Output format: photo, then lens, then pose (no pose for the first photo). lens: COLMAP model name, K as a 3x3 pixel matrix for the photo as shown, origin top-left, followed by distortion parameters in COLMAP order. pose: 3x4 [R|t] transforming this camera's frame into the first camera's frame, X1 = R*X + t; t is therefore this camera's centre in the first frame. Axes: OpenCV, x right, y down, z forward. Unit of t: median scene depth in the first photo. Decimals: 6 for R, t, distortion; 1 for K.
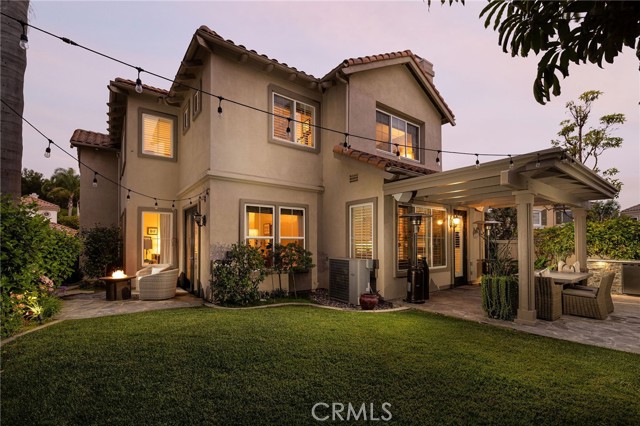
lens RADIAL K [[272.1, 0, 319.0], [0, 272.1, 237.4], [0, 0, 1]] dist [0.000263, 0.000056]
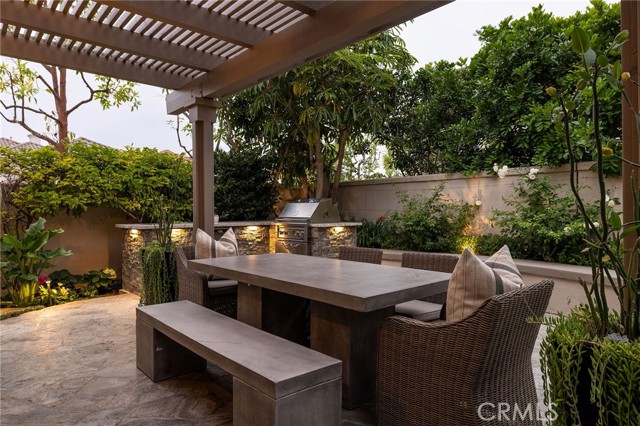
lens RADIAL K [[423.5, 0, 320.0], [0, 423.5, 213.0], [0, 0, 1]] dist [-0.004693, -0.000699]
pose [[-0.079140, -0.006281, 0.996844, 0.236666], [-0.015797, 0.999862, 0.005046, 0.048863], [-0.996738, -0.015348, -0.079228, 0.722771]]
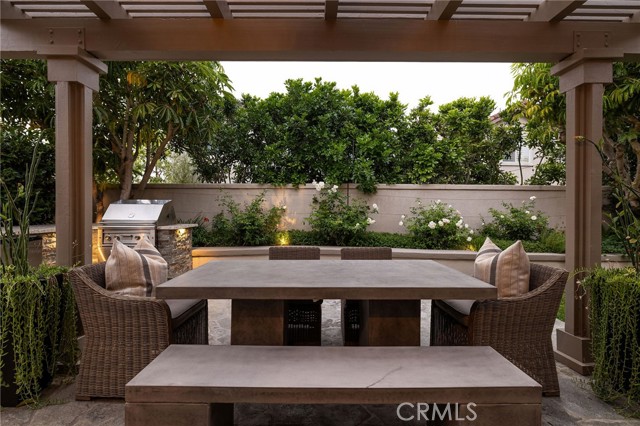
lens RADIAL K [[304.4, 0, 320.0], [0, 304.4, 213.0], [0, 0, 1]] dist [-0.001024, -0.000275]
pose [[-0.810208, -0.005635, 0.586116, 0.456594], [-0.014002, 0.999854, -0.009743, 0.050554], [-0.585975, -0.016101, -0.810169, 0.924596]]
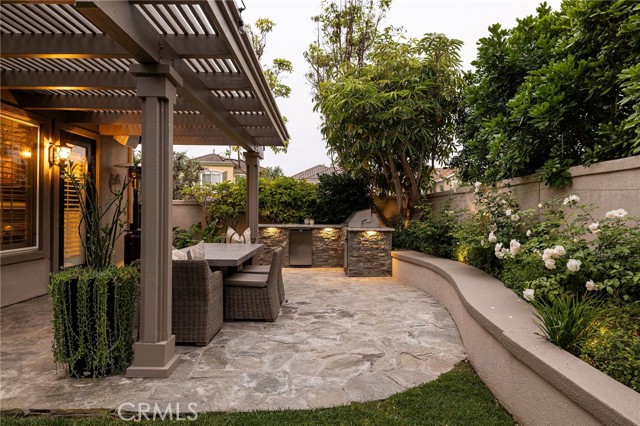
lens RADIAL K [[360.1, 0, 320.0], [0, 360.1, 213.0], [0, 0, 1]] dist [0.004290, 0.000683]
pose [[0.587553, 0.001303, 0.809184, 0.255027], [-0.021926, 0.999657, 0.014311, 0.026985], [-0.808888, -0.026150, 0.587380, 0.254715]]
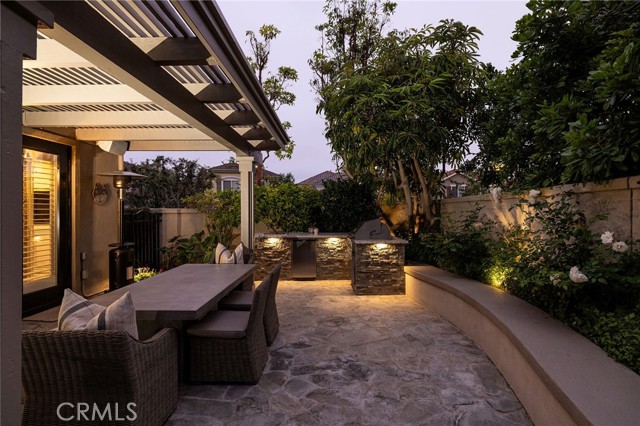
lens RADIAL K [[304.4, 0, 320.0], [0, 304.4, 213.0], [0, 0, 1]] dist [-0.001024, -0.000275]
pose [[0.608848, -0.007884, 0.793248, 0.418201], [-0.011342, 0.999762, 0.018642, 0.005453], [-0.793206, -0.020347, 0.608614, 0.362285]]
